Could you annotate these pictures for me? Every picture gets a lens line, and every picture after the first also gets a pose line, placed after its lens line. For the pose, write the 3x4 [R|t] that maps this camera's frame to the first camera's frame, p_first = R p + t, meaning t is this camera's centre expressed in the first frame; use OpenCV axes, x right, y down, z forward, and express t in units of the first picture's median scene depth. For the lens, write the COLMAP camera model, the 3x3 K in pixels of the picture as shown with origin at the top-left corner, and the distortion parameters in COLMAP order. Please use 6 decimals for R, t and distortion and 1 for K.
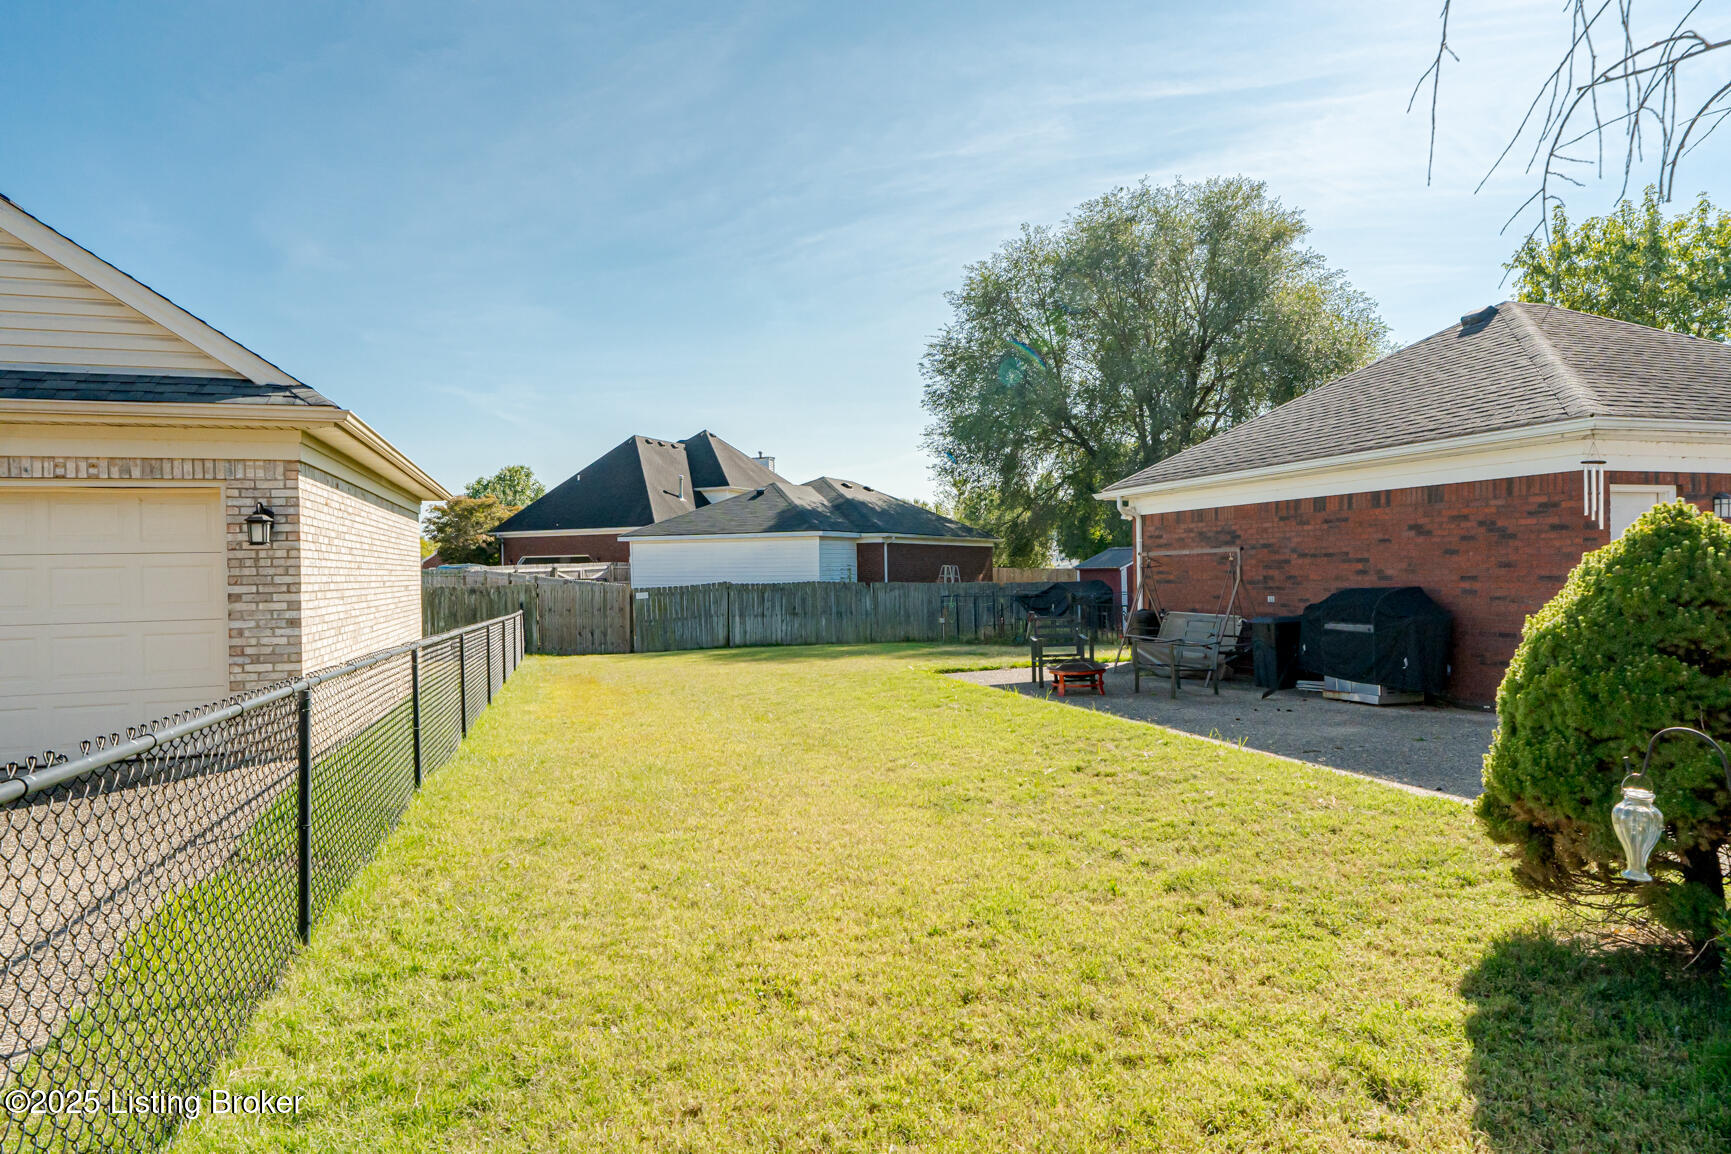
lens RADIAL K [[966.1, 0, 866.8], [0, 966.1, 578.6], [0, 0, 1]] dist [-0.007503, -0.000674]
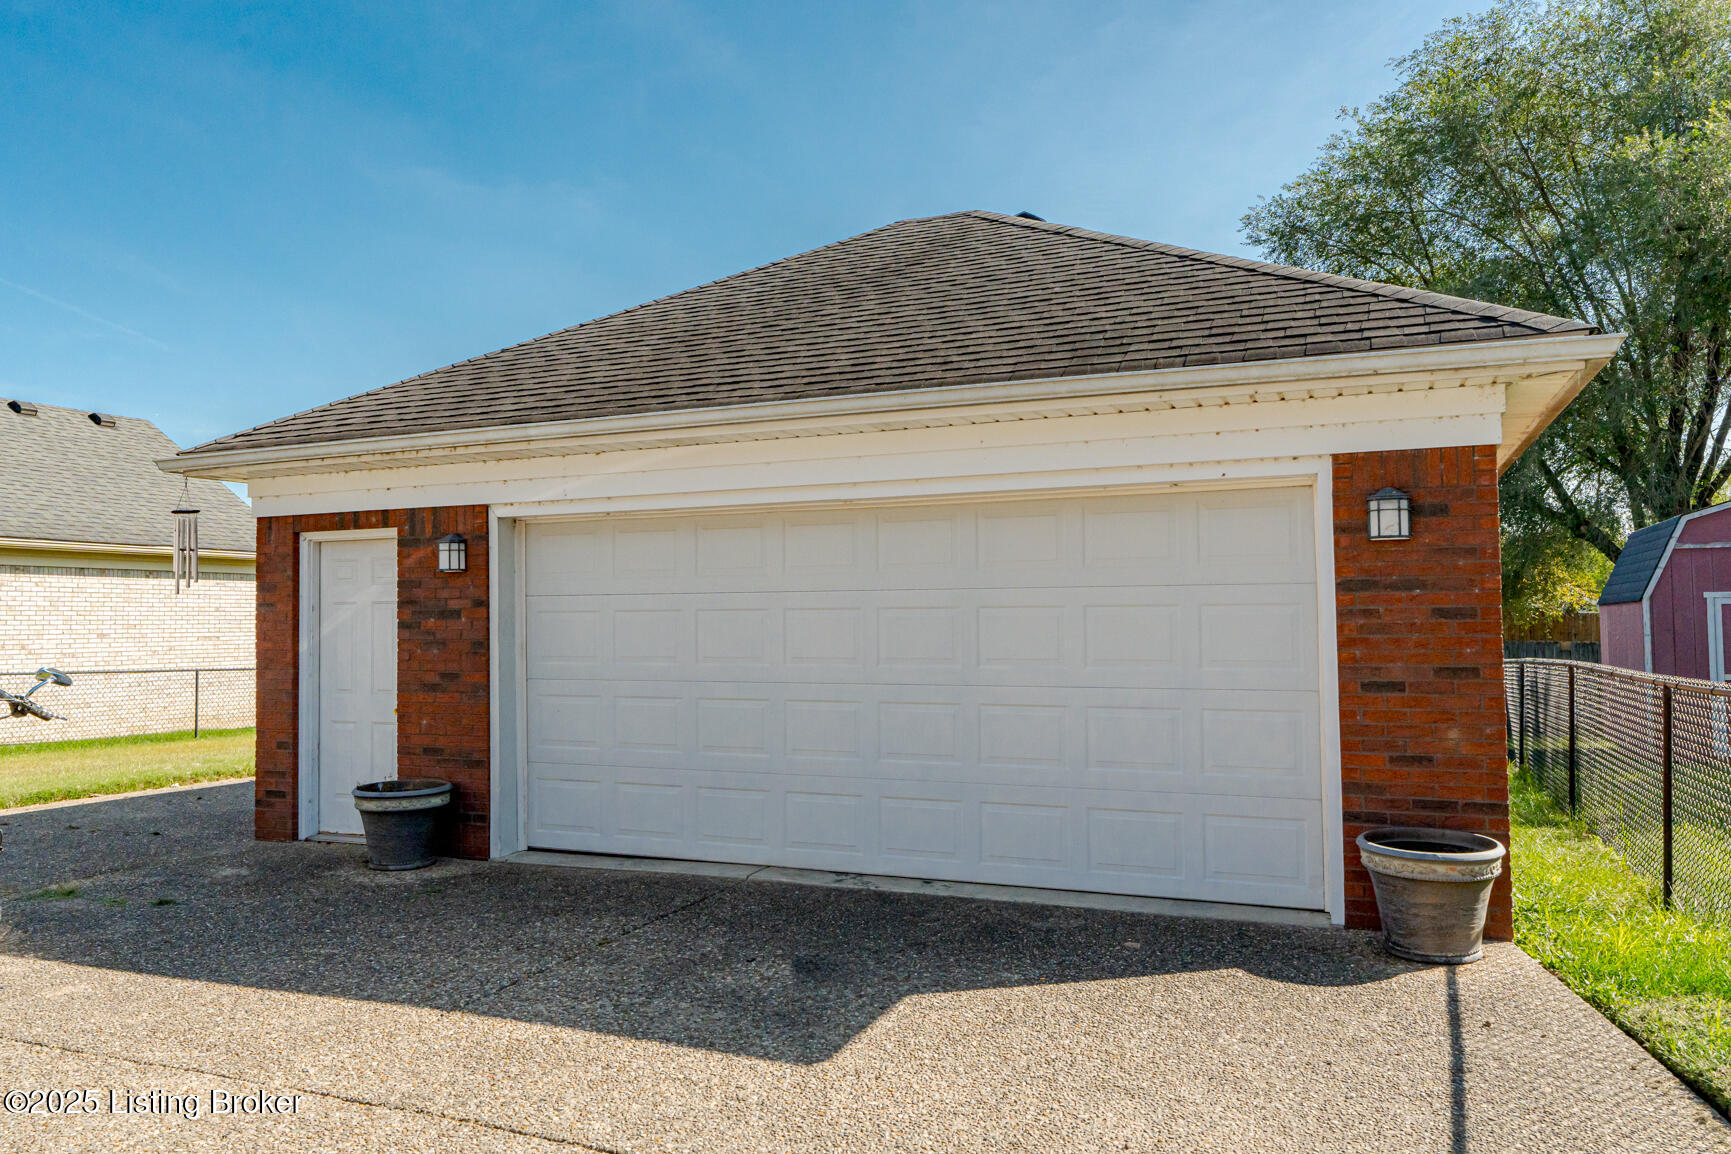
lens RADIAL K [[1204.2, 0, 863.0], [0, 1204.2, 577.6], [0, 0, 1]] dist [0.001018, 0.000679]
pose [[0.772110, -0.017264, -0.635255, 0.499543], [-0.004995, 0.999435, -0.033233, -0.008640], [0.635469, 0.028833, 0.771587, 0.151091]]
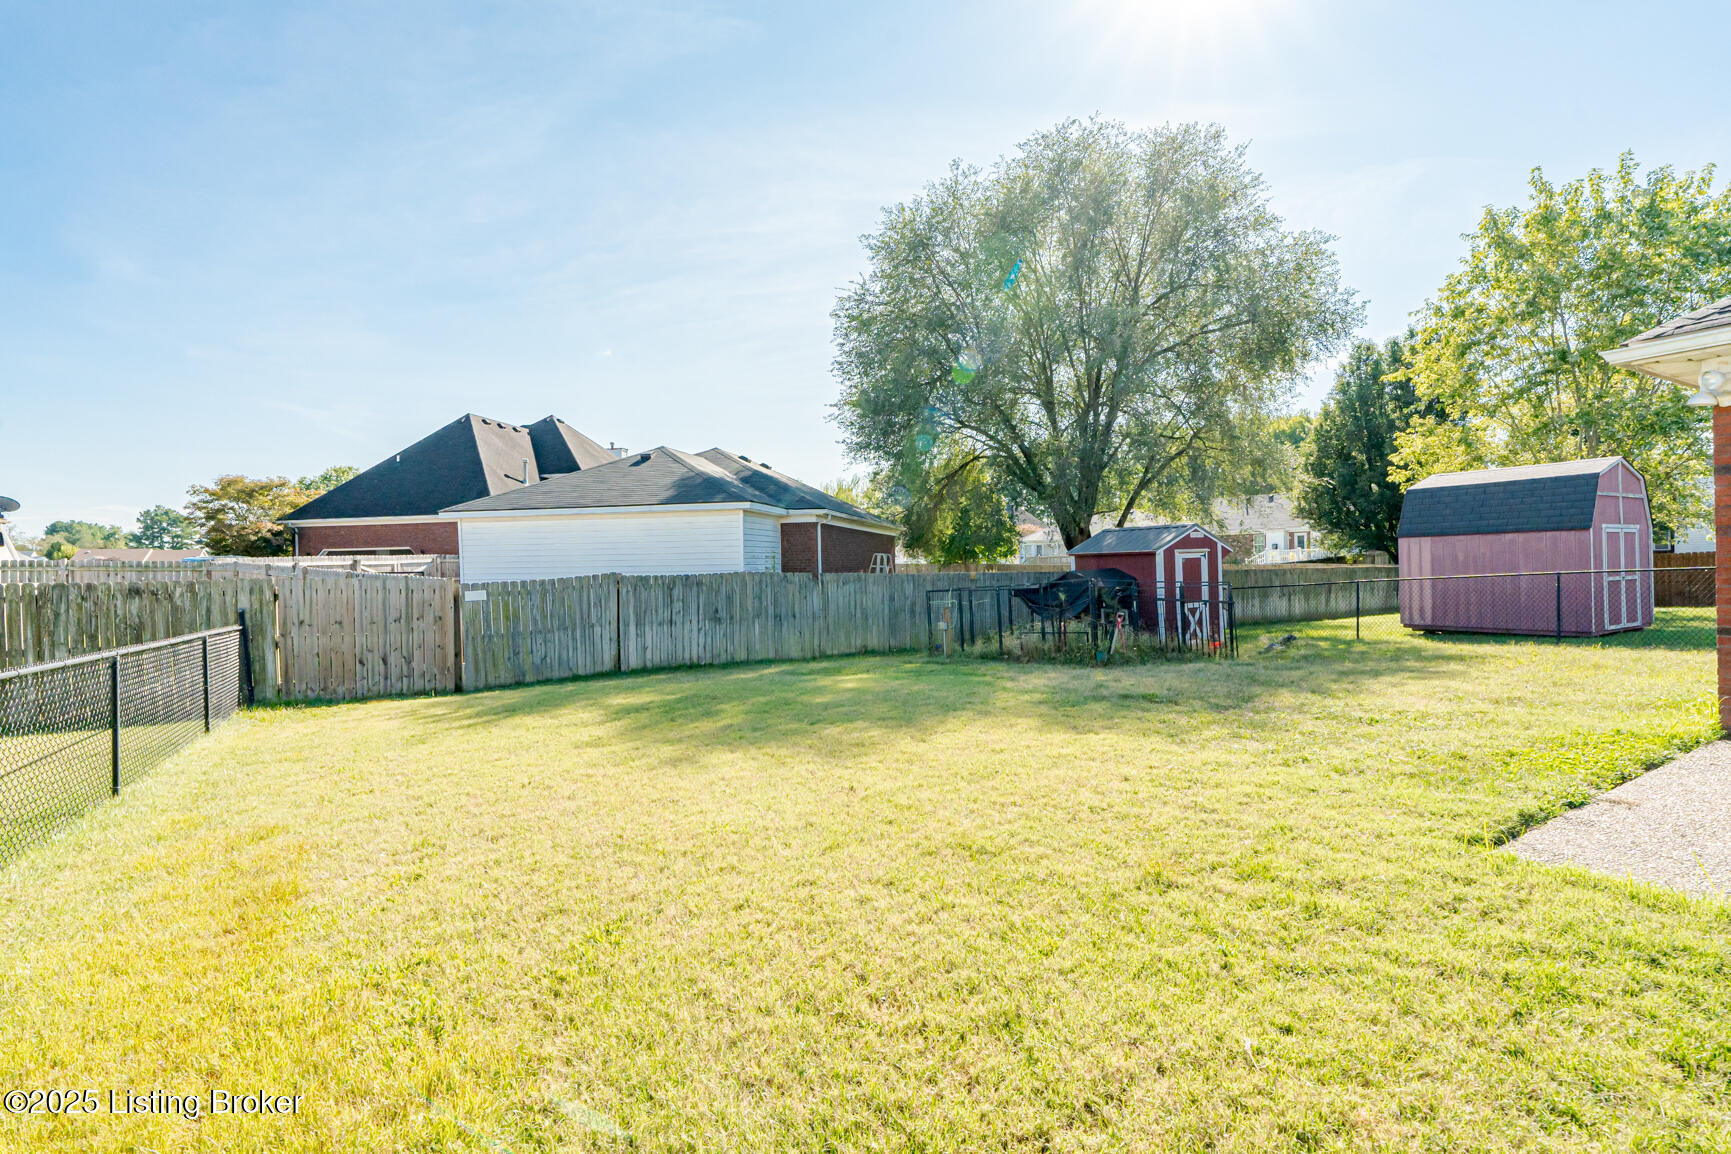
lens RADIAL K [[780.9, 0, 867.0], [0, 780.9, 568.7], [0, 0, 1]] dist [-0.005262, 0.000589]
pose [[0.973217, -0.005285, 0.229826, -0.084361], [0.007393, 0.999938, -0.008313, 0.005144], [-0.229767, 0.009790, 0.973196, 0.371898]]
